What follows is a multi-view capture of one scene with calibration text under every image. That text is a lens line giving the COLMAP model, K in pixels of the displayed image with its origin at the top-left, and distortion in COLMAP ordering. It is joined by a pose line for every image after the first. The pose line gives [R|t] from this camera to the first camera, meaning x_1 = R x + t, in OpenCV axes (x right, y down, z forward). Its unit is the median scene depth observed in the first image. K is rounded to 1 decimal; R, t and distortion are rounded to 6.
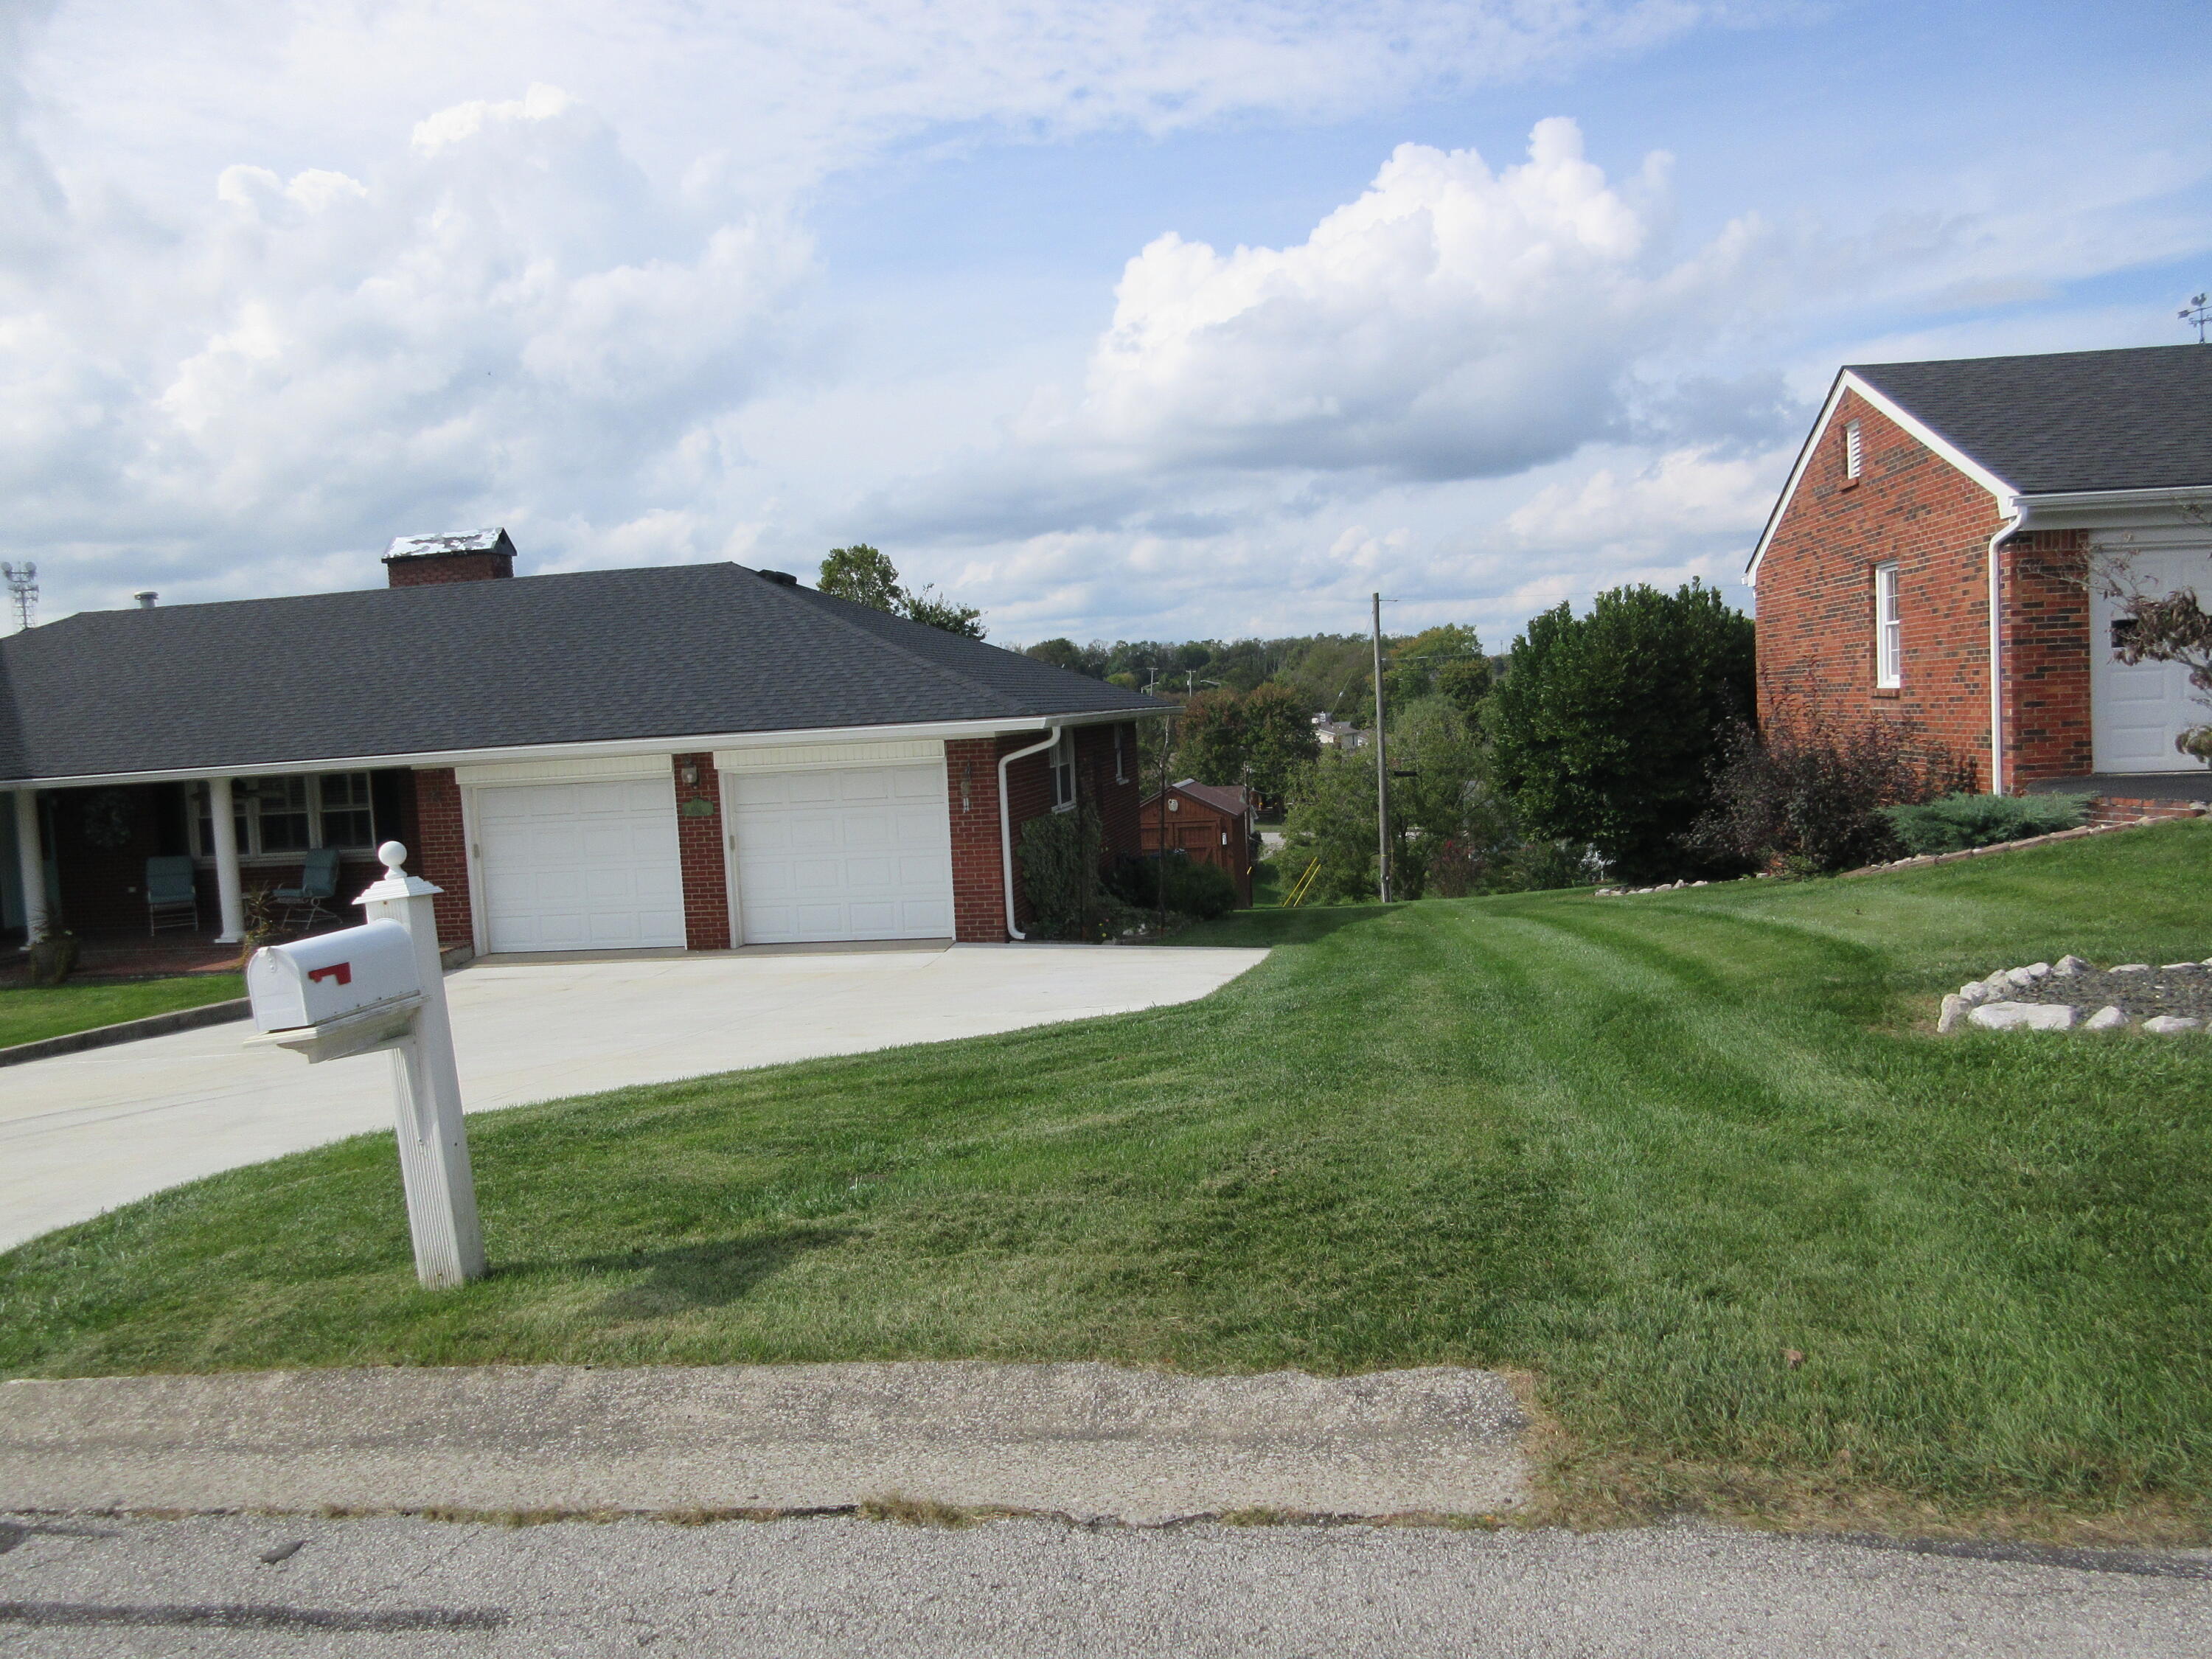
lens RADIAL K [[1712.0, 0, 1106.0], [0, 1712.0, 829.5], [0, 0, 1]] dist [0.070610, 0.001924]
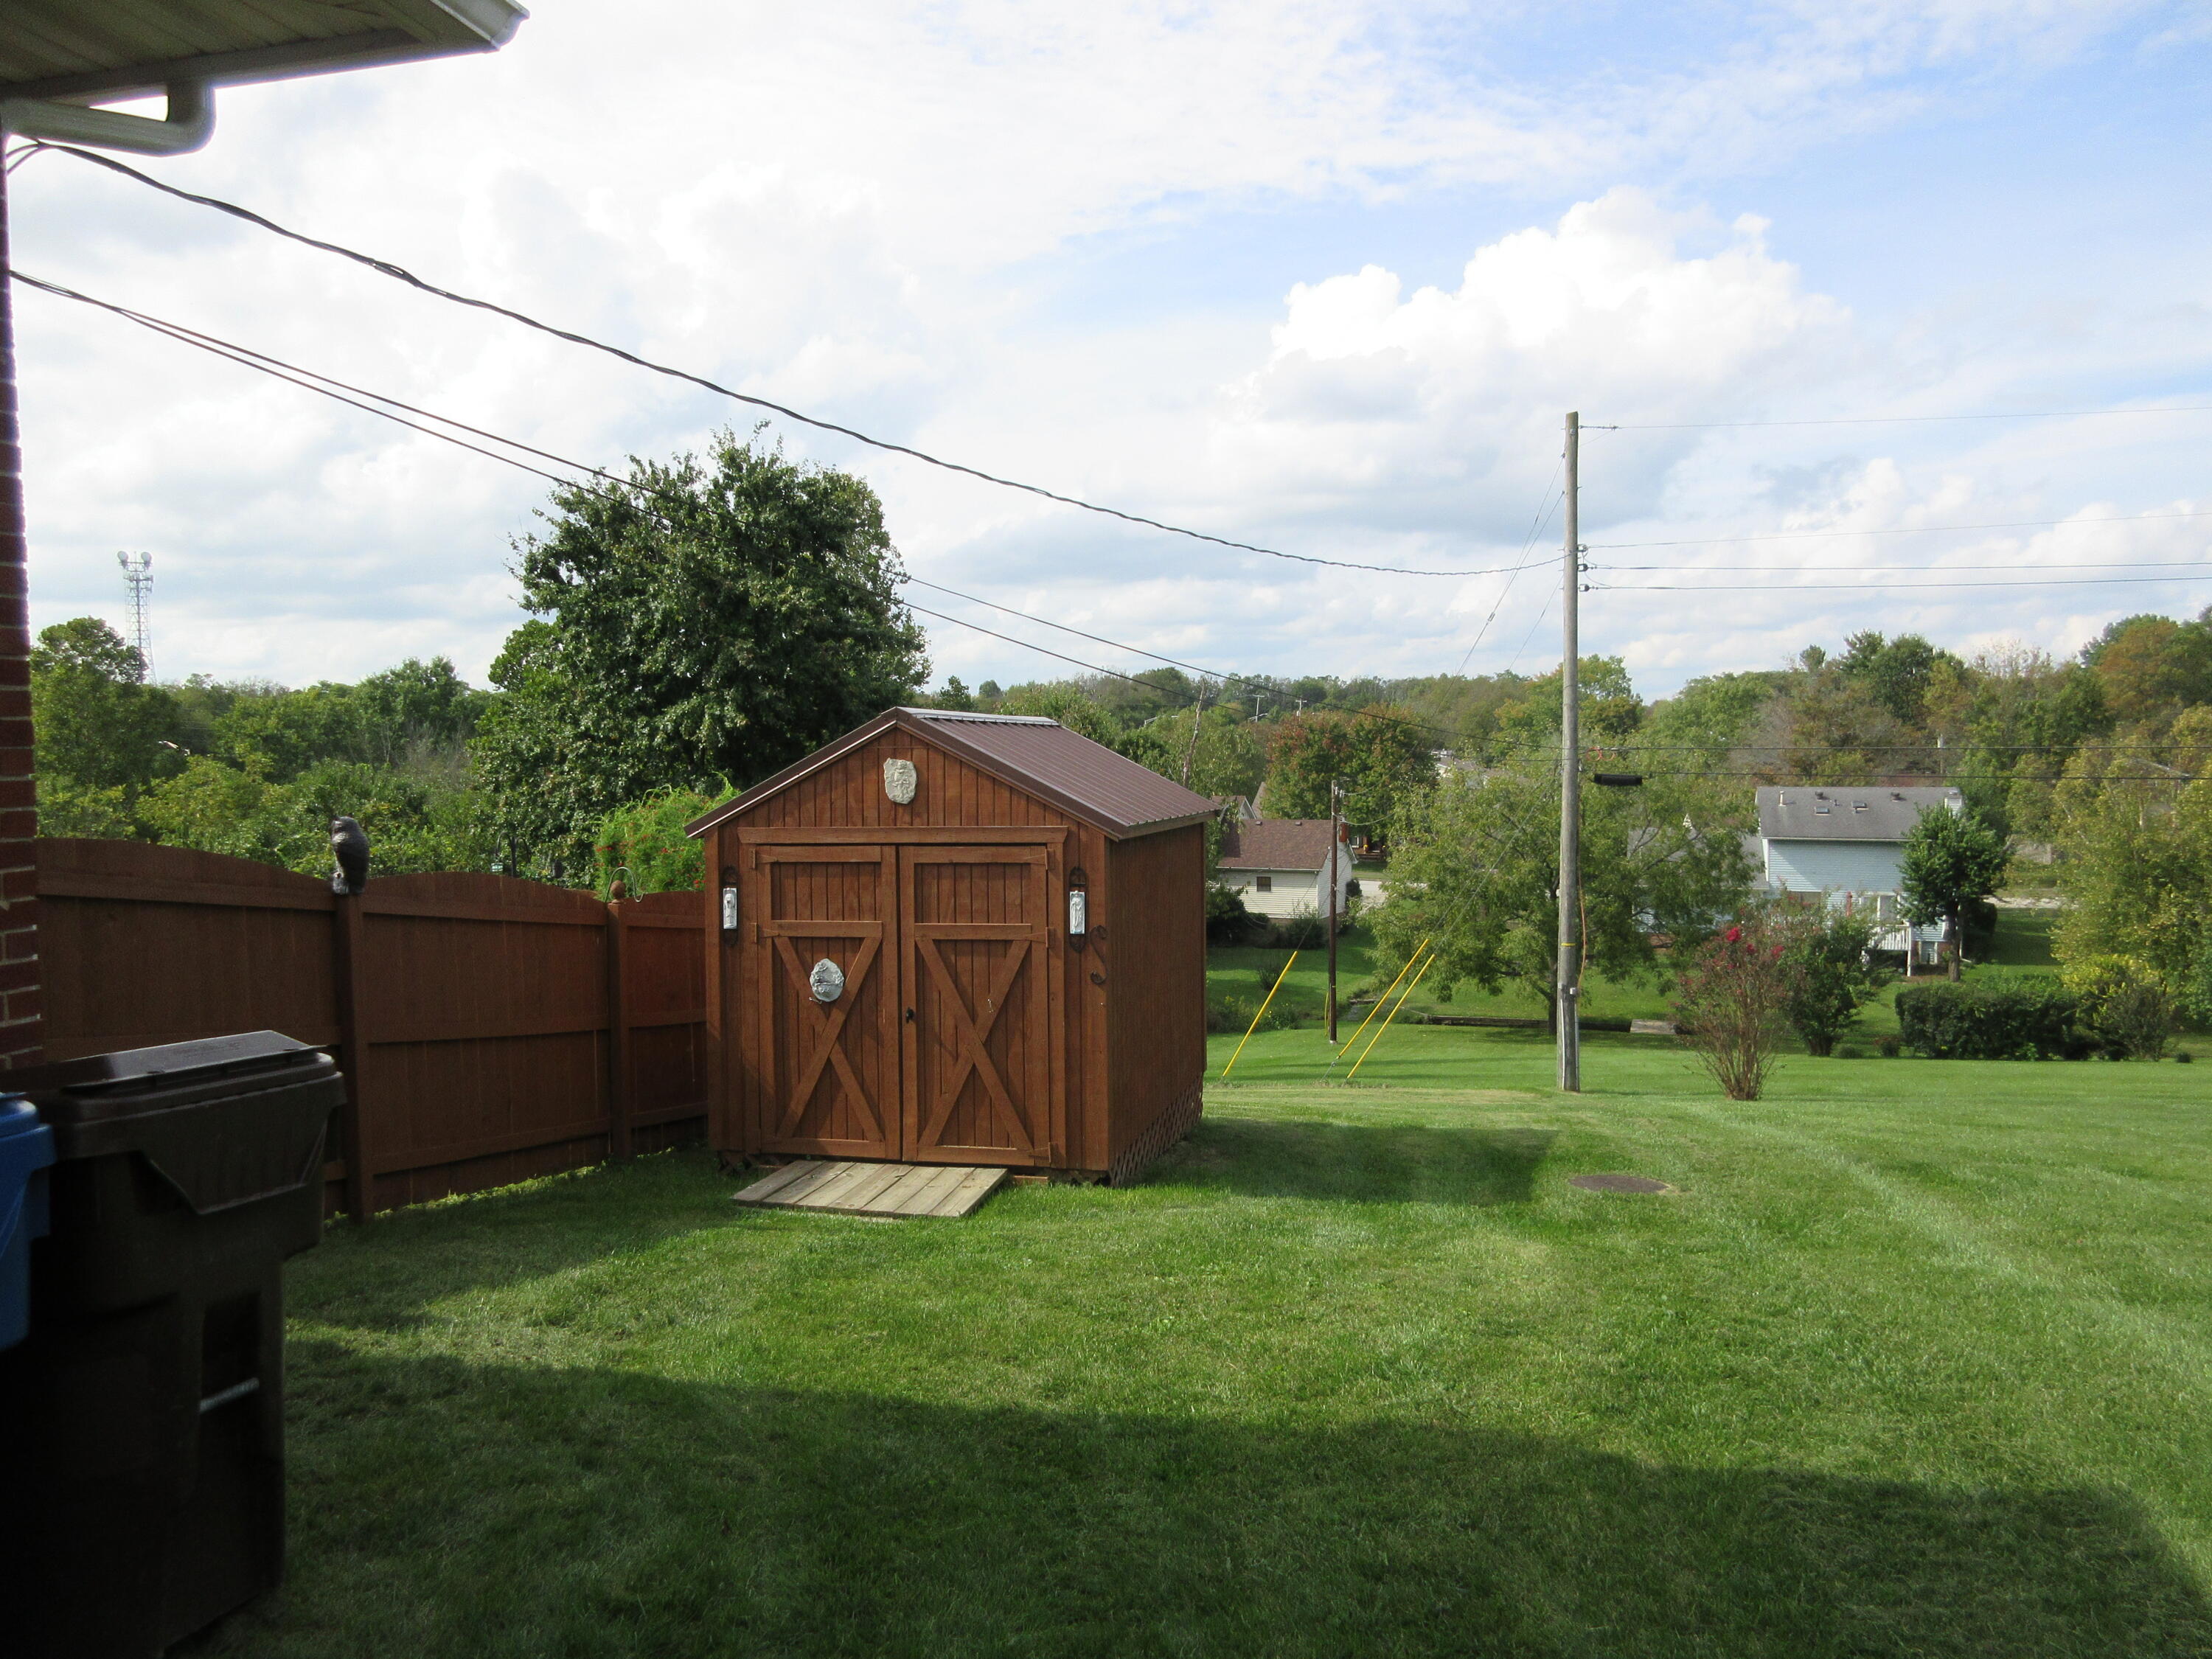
lens RADIAL K [[1665.1, 0, 1106.0], [0, 1665.1, 829.5], [0, 0, 1]] dist [0.004827, 0.000086]
pose [[0.996371, 0.045997, -0.071620, 0.022986], [-0.047556, 0.998664, -0.020218, -0.000638], [0.070594, 0.023551, 0.997227, 0.186400]]
